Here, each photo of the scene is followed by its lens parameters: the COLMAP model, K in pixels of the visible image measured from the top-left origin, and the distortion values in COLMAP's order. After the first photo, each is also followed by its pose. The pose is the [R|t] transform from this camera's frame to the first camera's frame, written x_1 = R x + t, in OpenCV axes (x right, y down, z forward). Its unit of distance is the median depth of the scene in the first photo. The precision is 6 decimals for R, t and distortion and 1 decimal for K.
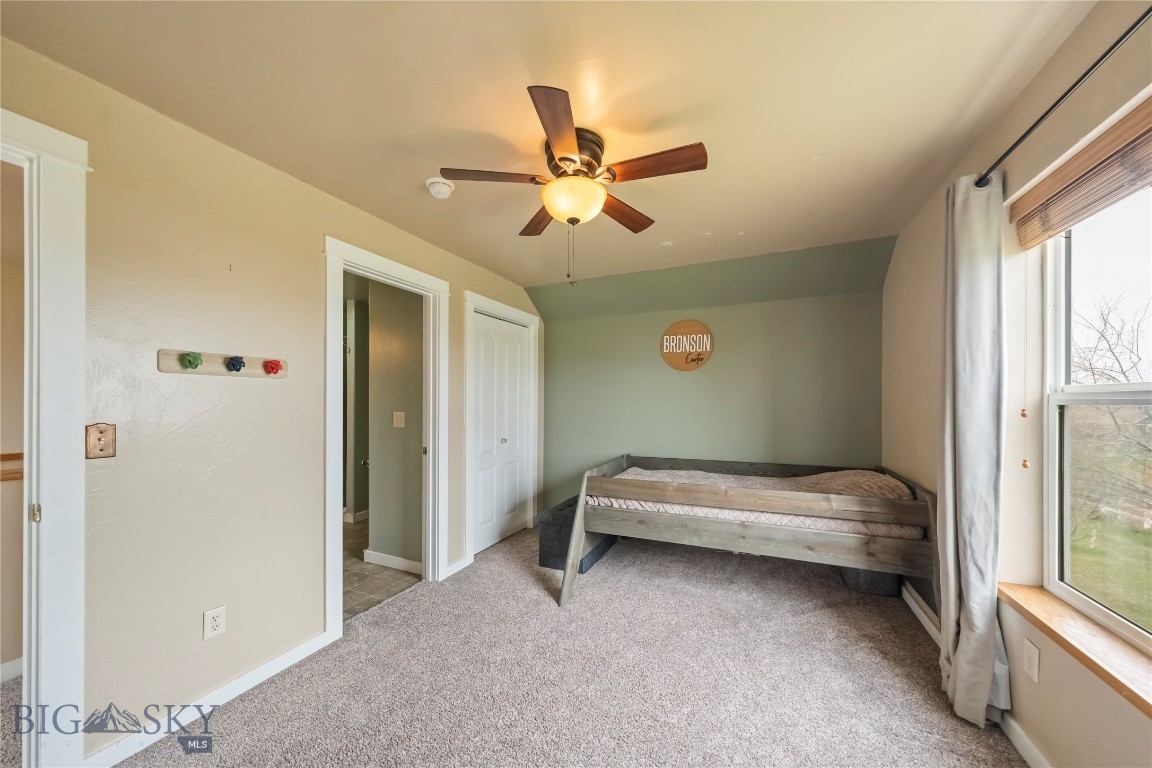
lens RADIAL K [[404.8, 0, 571.8], [0, 404.8, 398.6], [0, 0, 1]] dist [-0.013256, 0.002222]
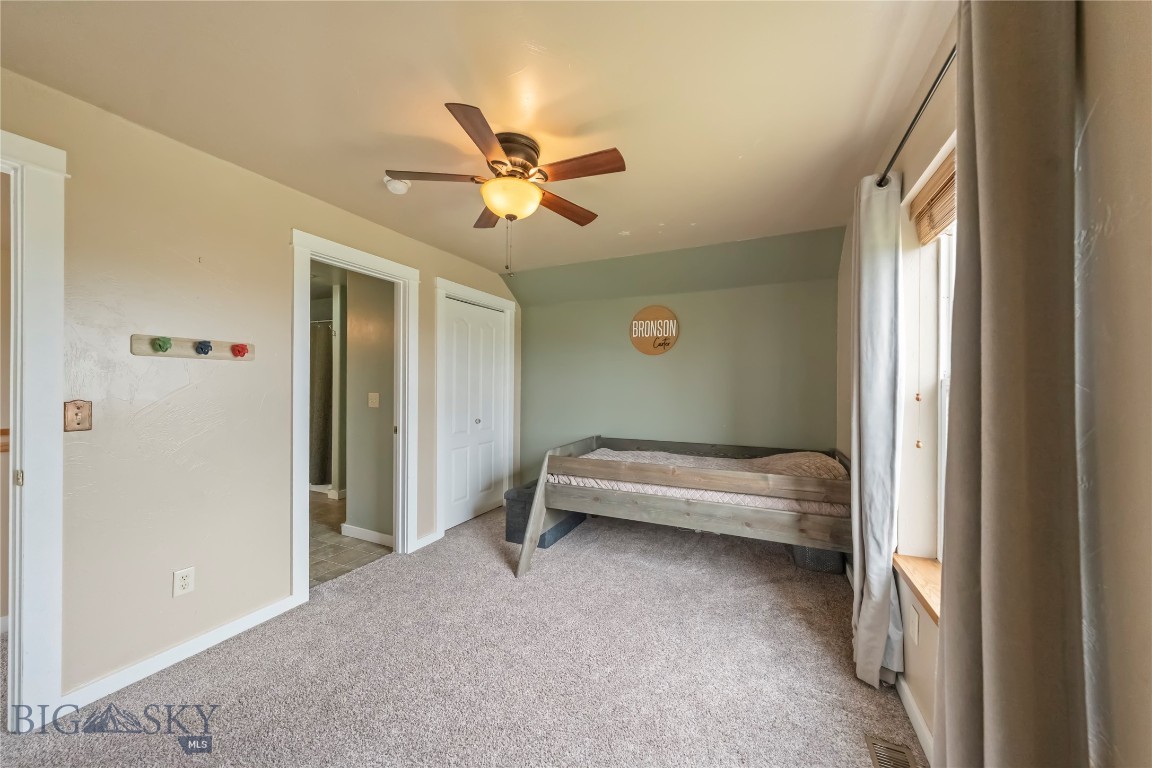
lens RADIAL K [[404.8, 0, 565.8], [0, 404.8, 382.1], [0, 0, 1]] dist [-0.013256, 0.002222]
pose [[0.999834, 0.006735, -0.016911, 0.142003], [-0.006703, 0.999976, 0.001991, -0.000540], [0.016924, -0.001877, 0.999855, -0.068229]]
